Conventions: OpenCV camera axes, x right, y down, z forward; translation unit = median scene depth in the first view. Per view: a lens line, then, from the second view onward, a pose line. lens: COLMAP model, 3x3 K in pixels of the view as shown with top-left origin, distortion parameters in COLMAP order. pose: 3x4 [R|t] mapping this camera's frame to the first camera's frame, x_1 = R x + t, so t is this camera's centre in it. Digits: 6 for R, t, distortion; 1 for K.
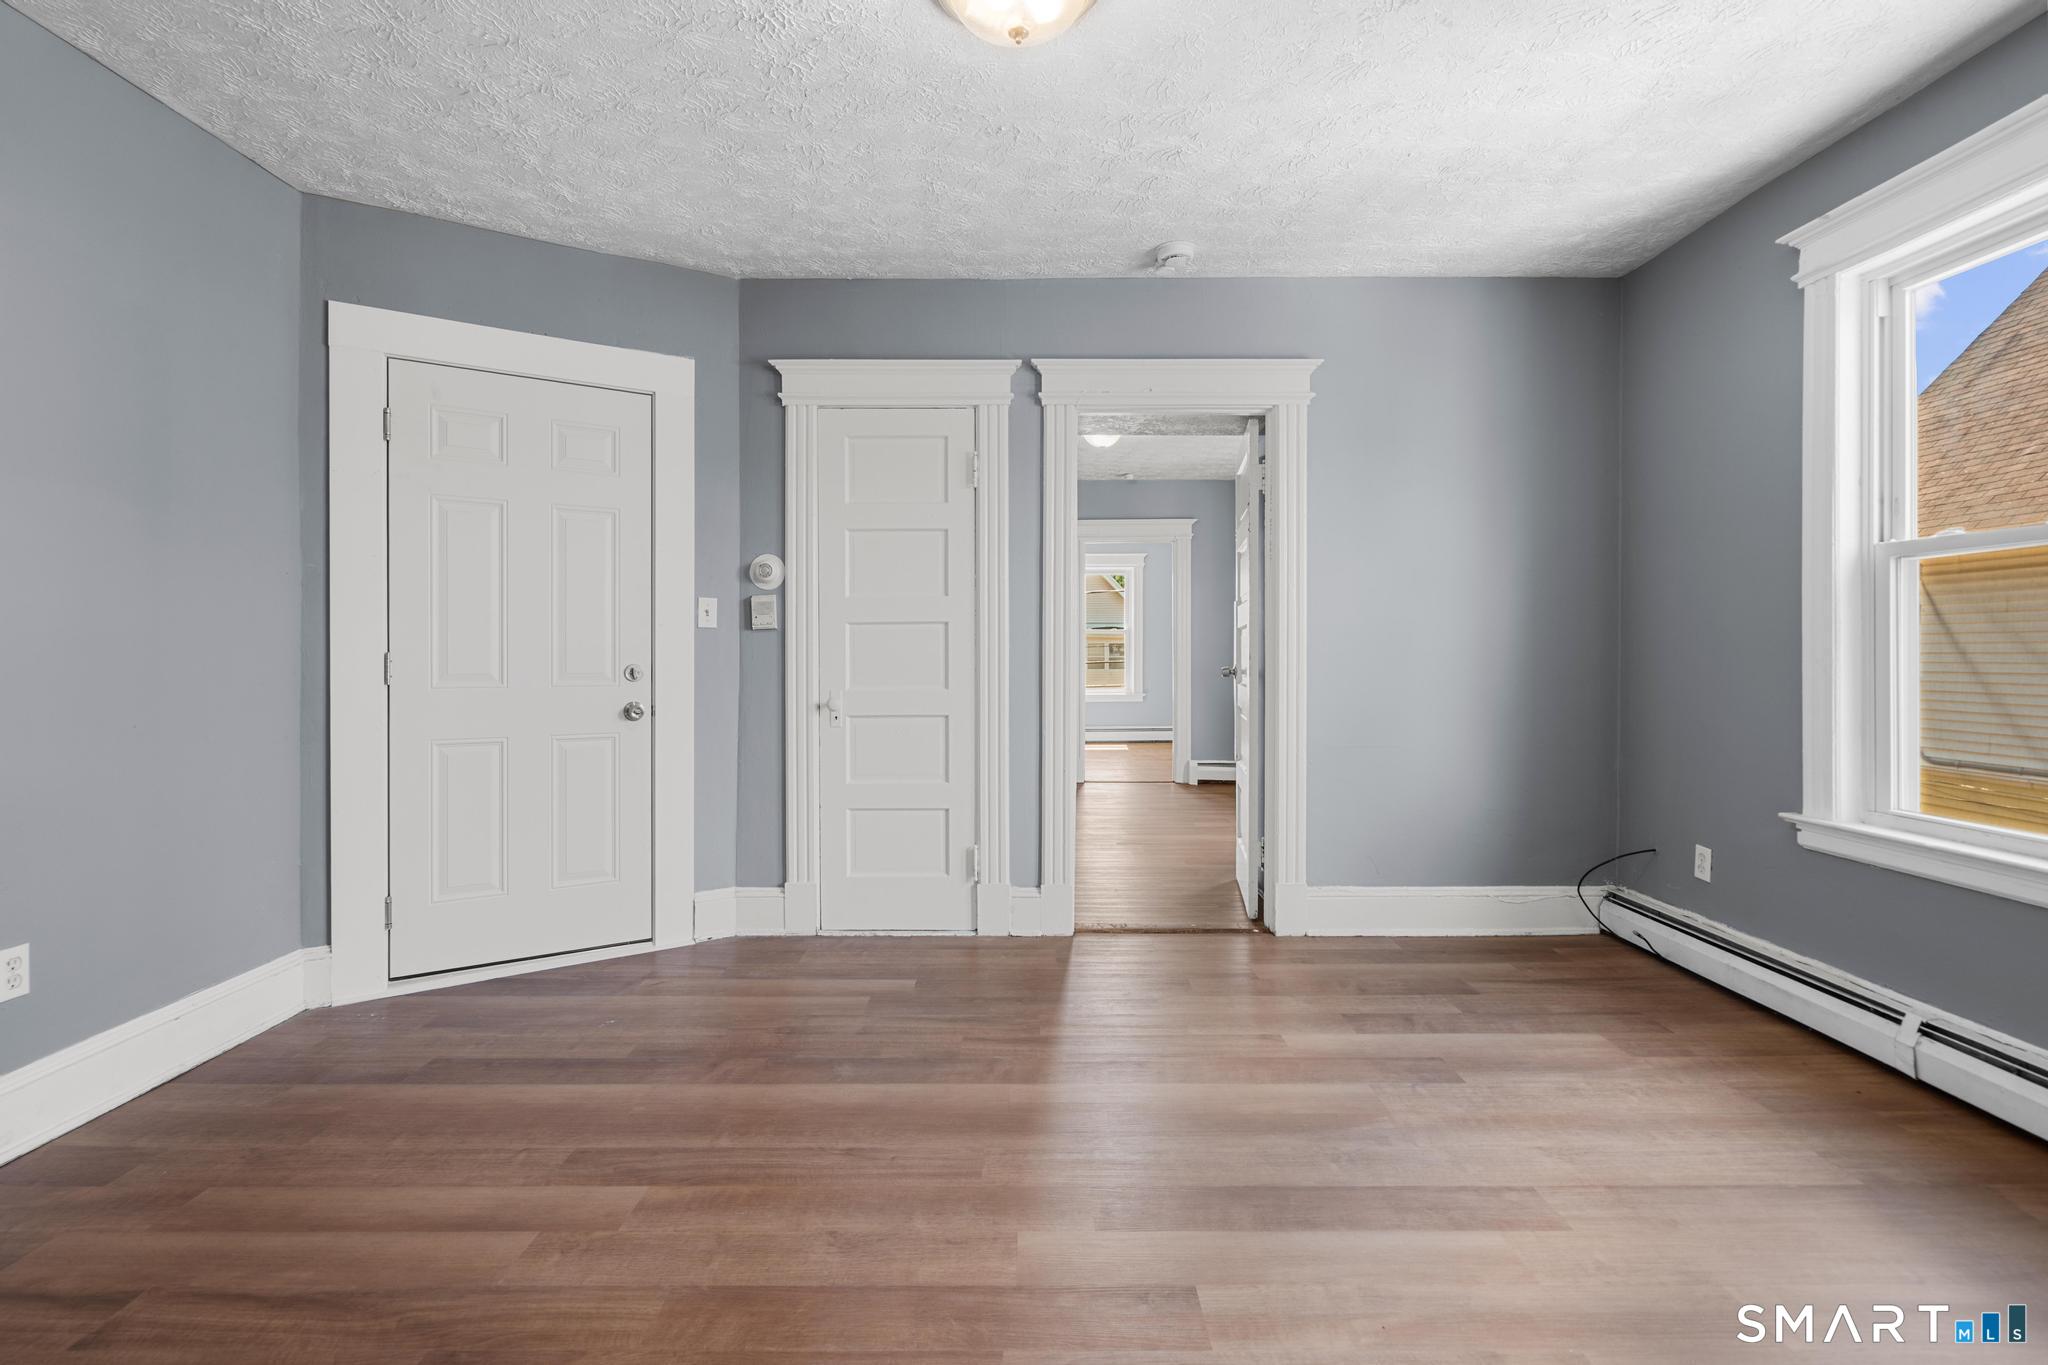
lens RADIAL K [[943.6, 0, 1024.1], [0, 943.6, 658.4], [0, 0, 1]] dist [0.001790, 0.000536]
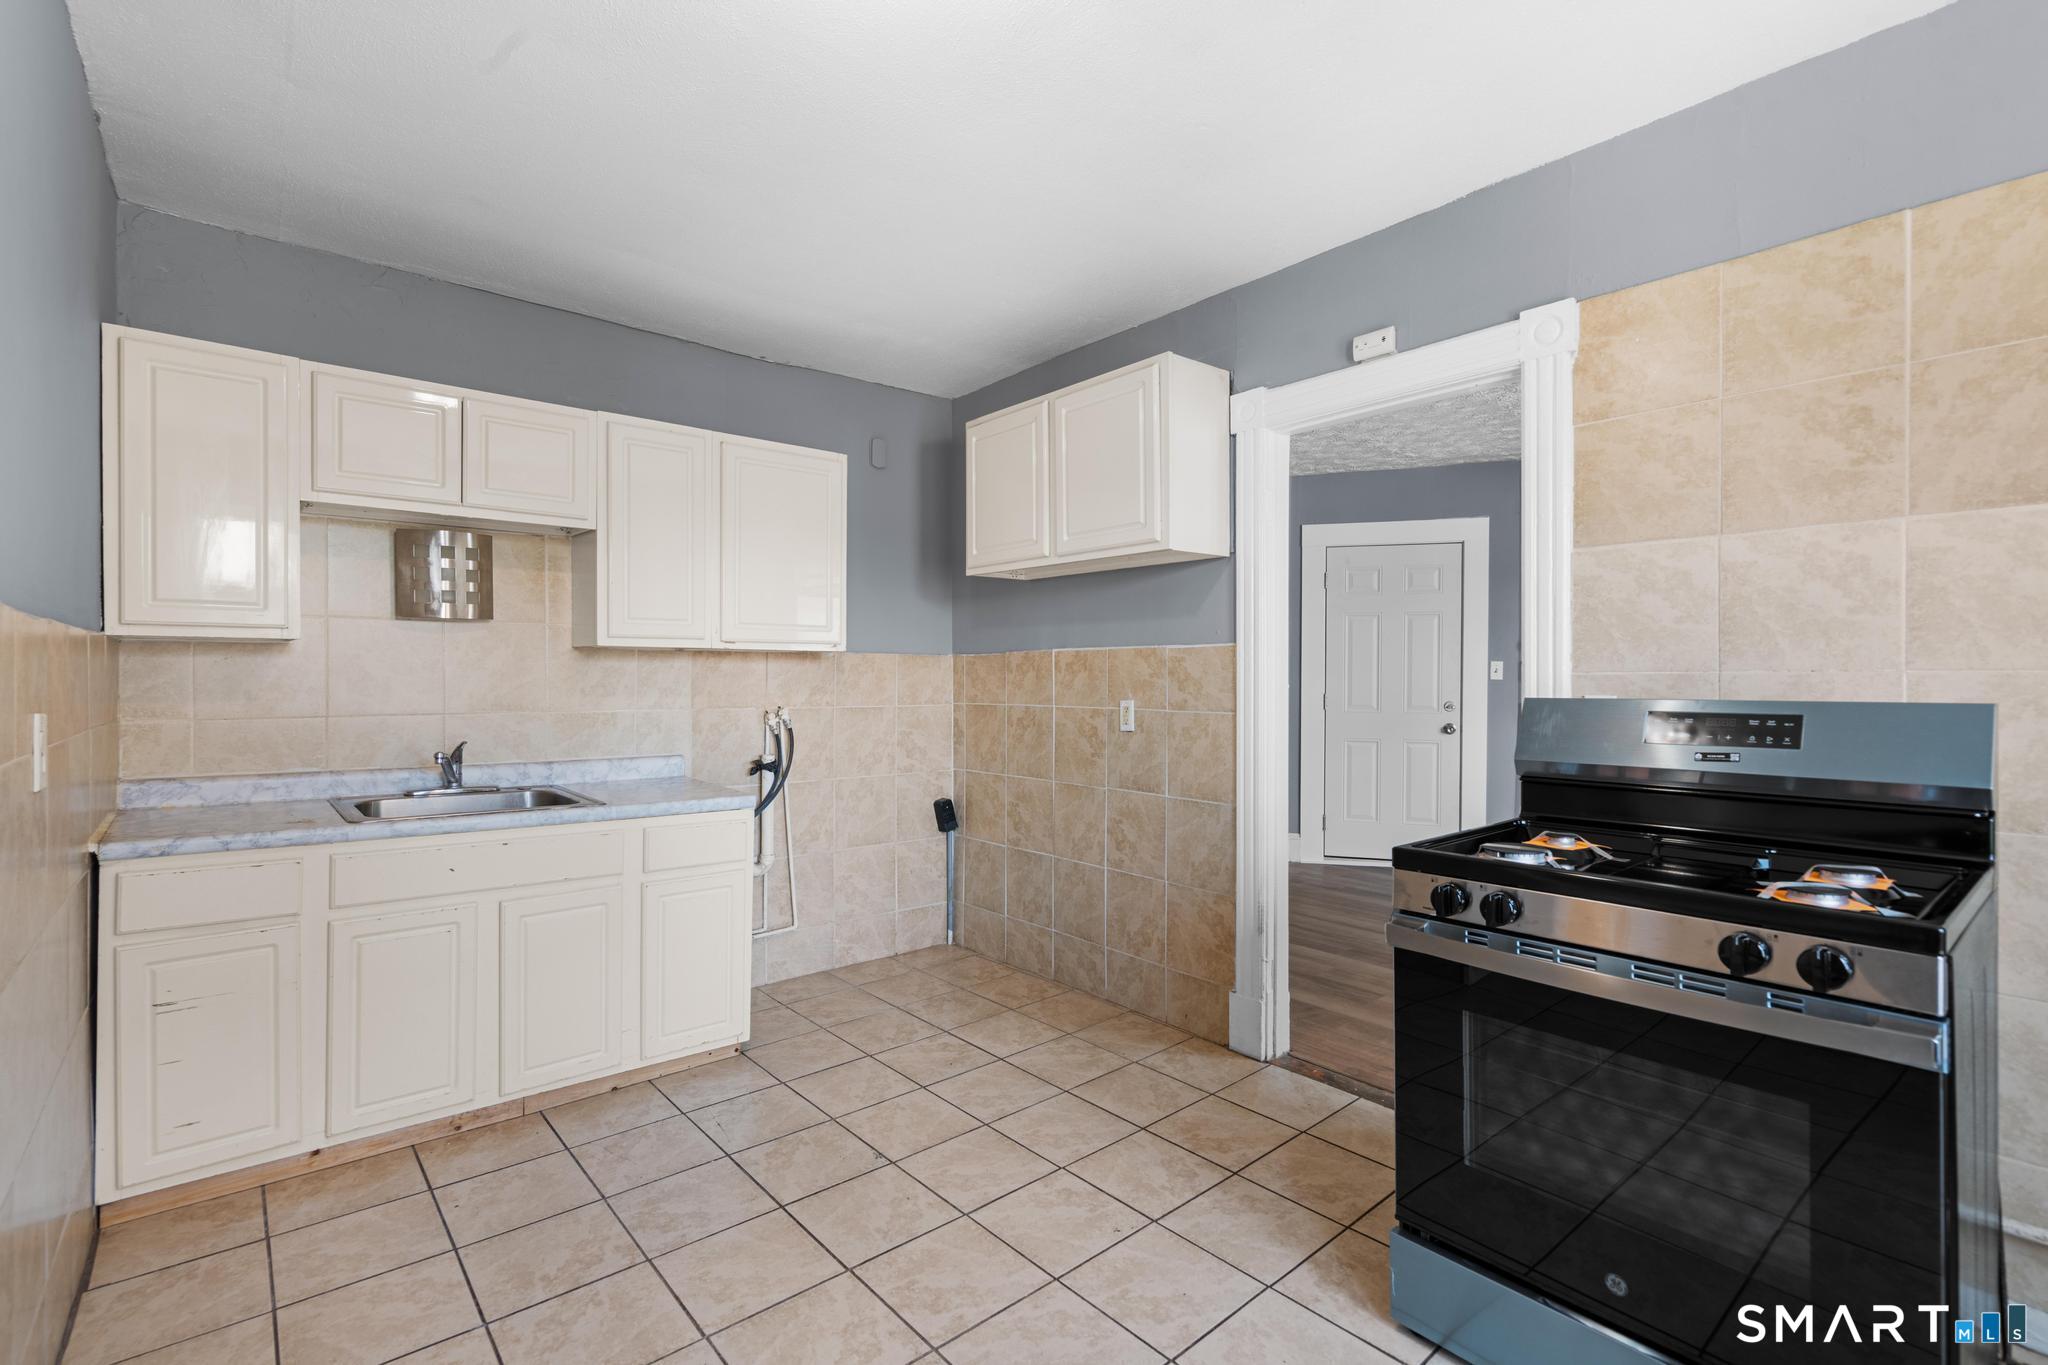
lens RADIAL K [[933.8, 0, 1020.2], [0, 933.8, 678.9], [0, 0, 1]] dist [-0.001592, 0.001157]
pose [[0.645363, 0.009097, -0.763822, 0.401890], [-0.007504, 0.999956, 0.005570, -0.041020], [0.763839, 0.002137, 0.645403, -0.735411]]
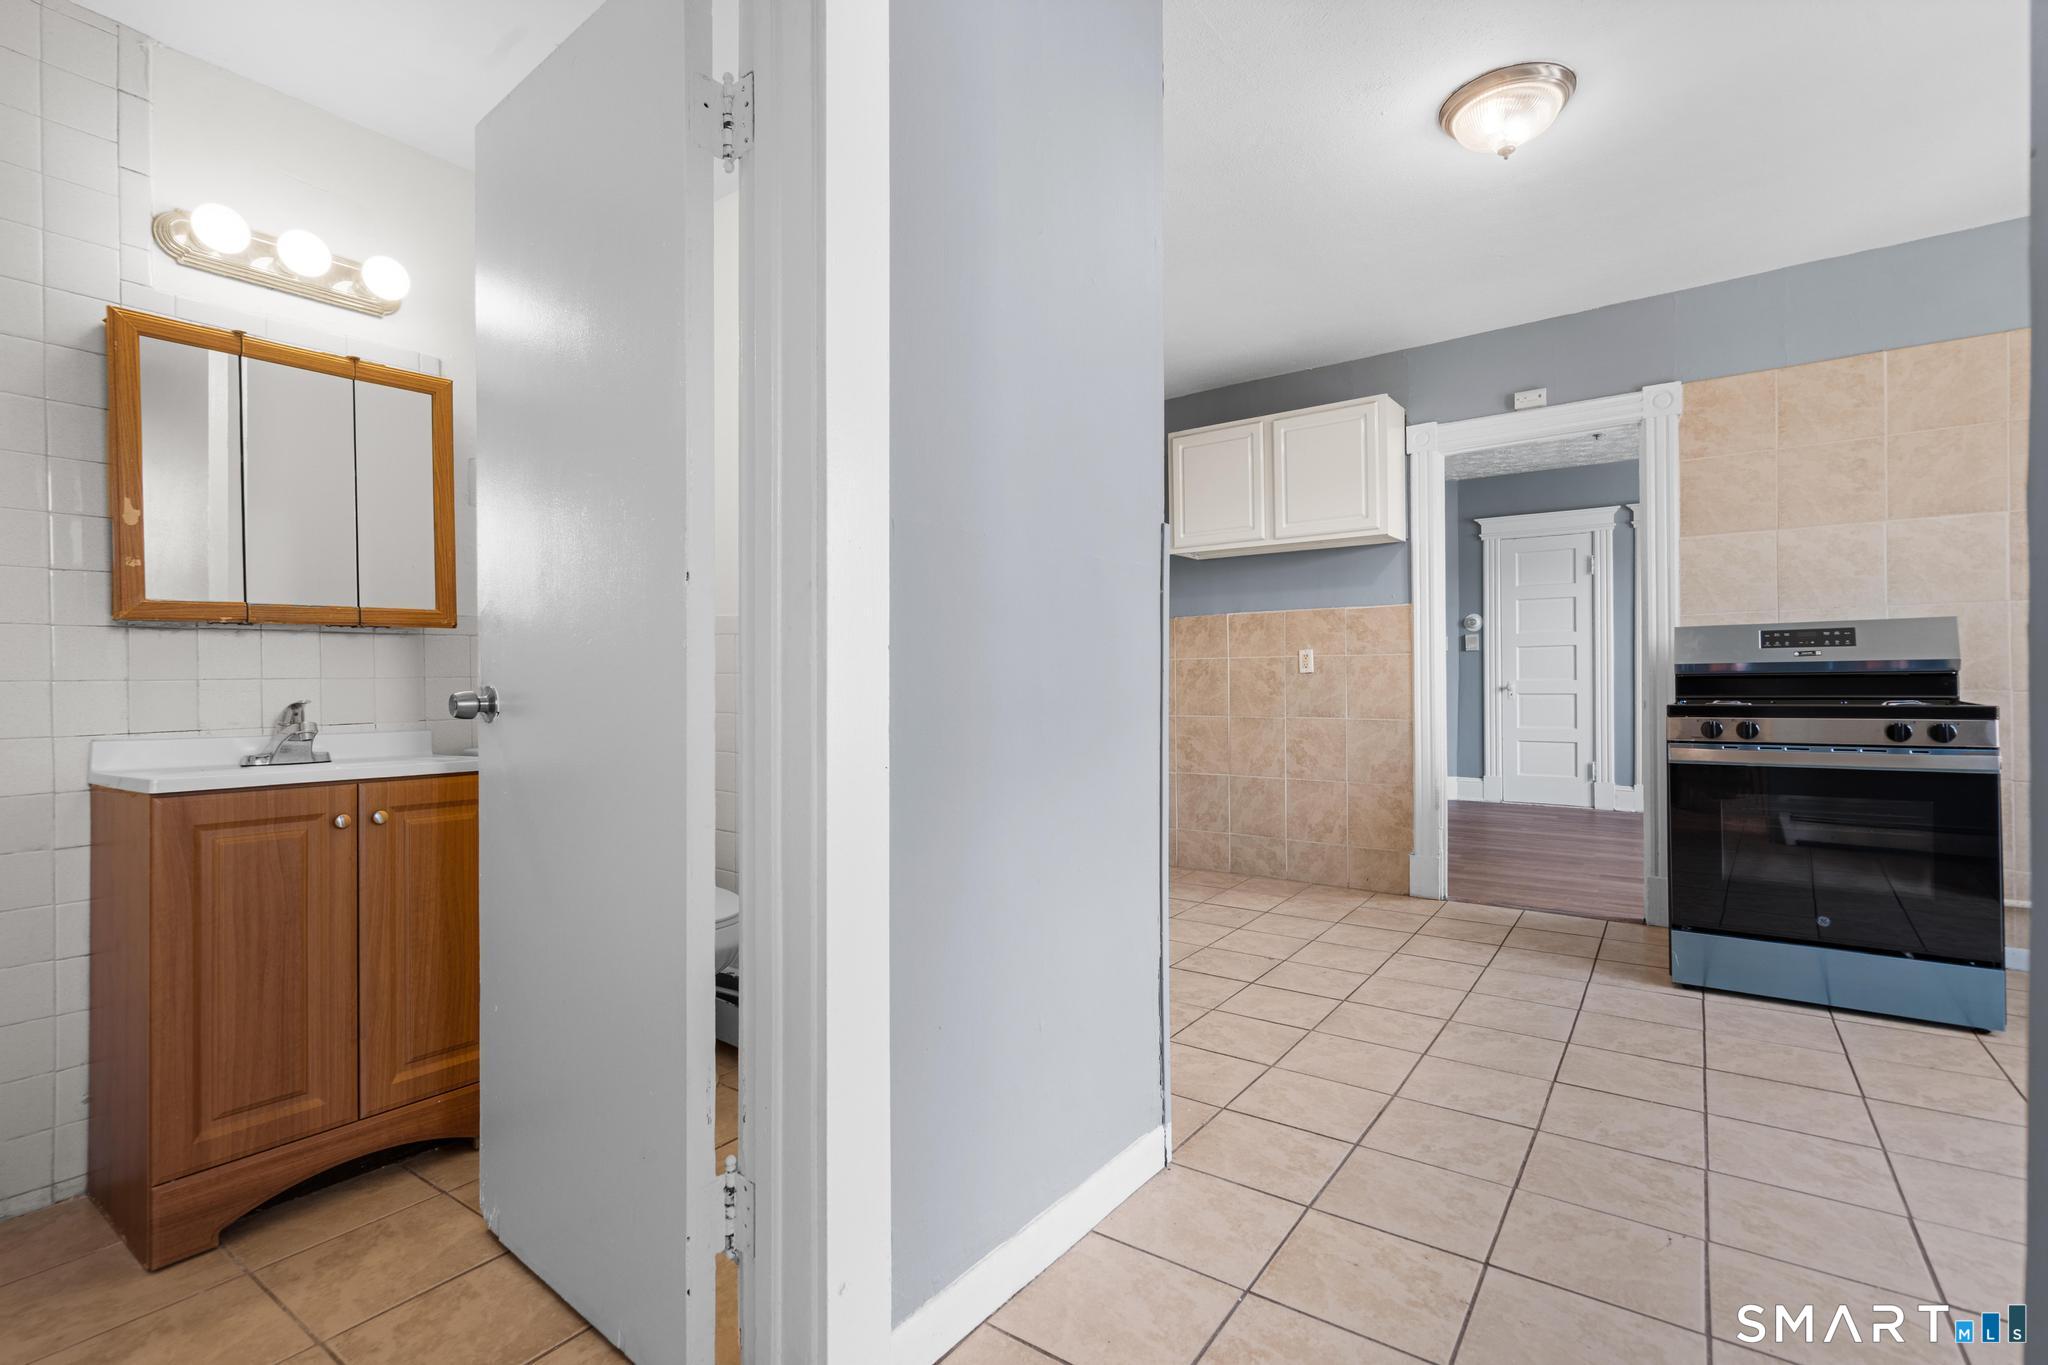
lens RADIAL K [[941.0, 0, 1020.3], [0, 941.0, 676.9], [0, 0, 1]] dist [0.001946, 0.000632]
pose [[0.805838, -0.002700, -0.592130, 0.159646], [0.001334, 0.999995, -0.002744, 0.033496], [0.592135, 0.001421, 0.805838, -1.361070]]
